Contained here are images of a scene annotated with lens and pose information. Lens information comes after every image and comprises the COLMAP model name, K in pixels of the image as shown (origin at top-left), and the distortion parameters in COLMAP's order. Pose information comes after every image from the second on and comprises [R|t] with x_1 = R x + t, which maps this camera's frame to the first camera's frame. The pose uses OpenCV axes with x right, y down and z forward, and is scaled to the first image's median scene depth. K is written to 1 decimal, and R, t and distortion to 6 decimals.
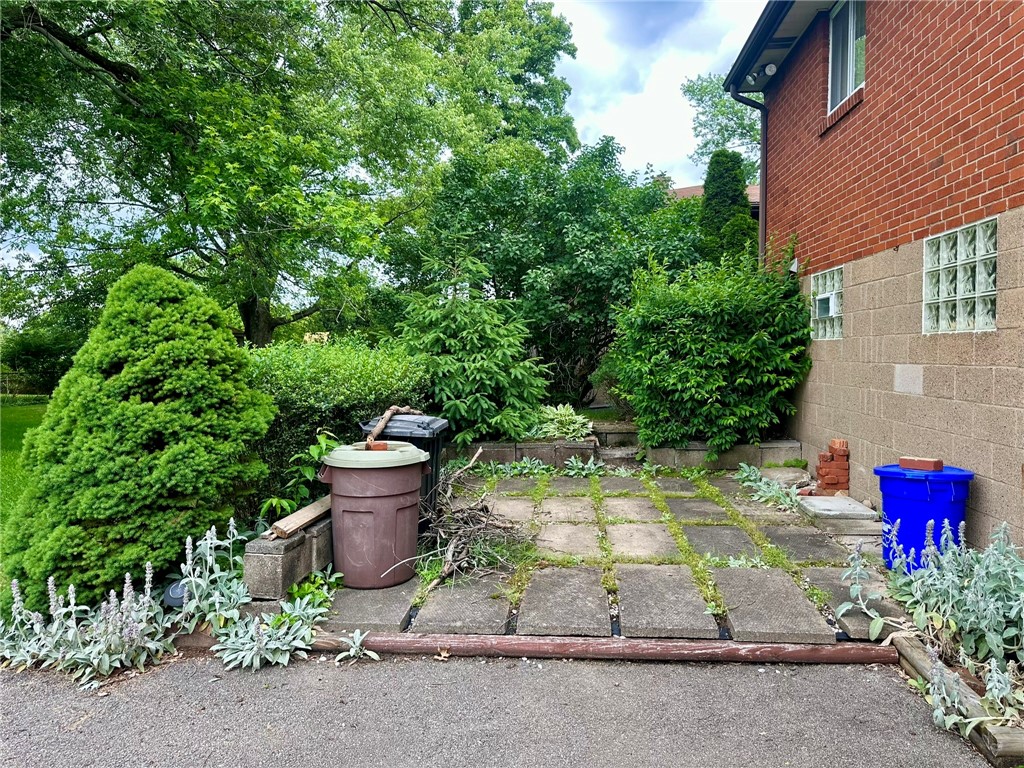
lens RADIAL K [[712.2, 0, 516.7], [0, 712.2, 391.0], [0, 0, 1]] dist [0.031336, -0.029660]
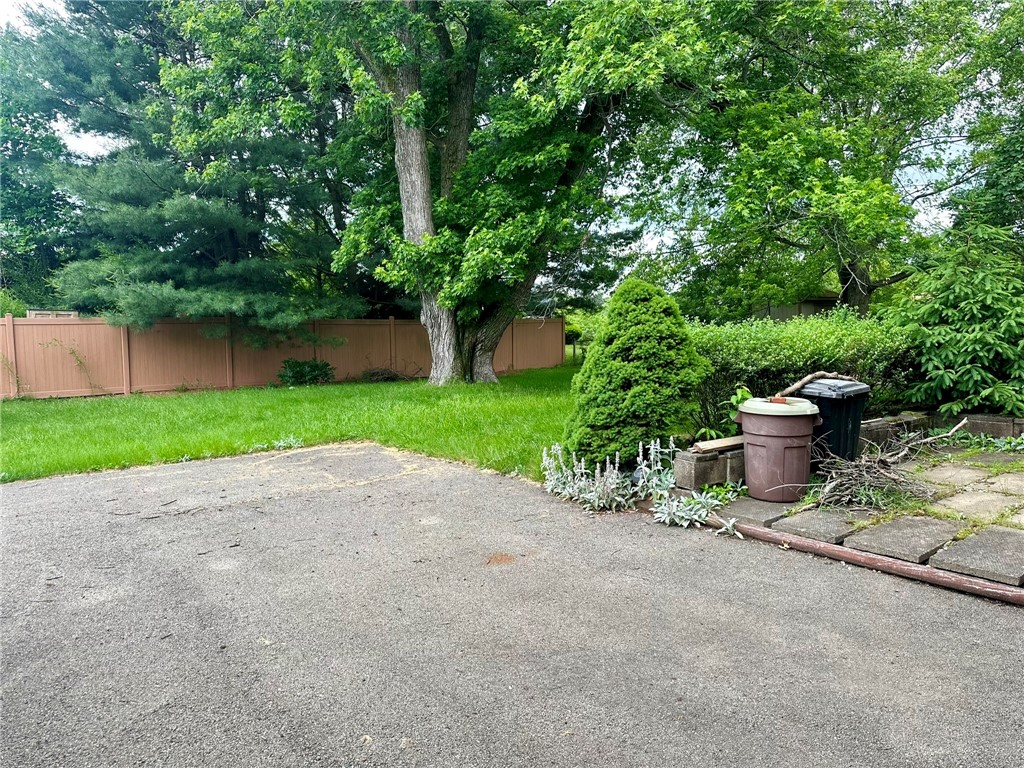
lens RADIAL K [[712.2, 0, 531.3], [0, 712.2, 421.1], [0, 0, 1]] dist [0.031336, -0.029660]
pose [[0.695759, 0.094854, -0.711984, 0.536350], [-0.027535, 0.994036, 0.105522, -0.015752], [0.717747, -0.053813, 0.694221, -0.341120]]
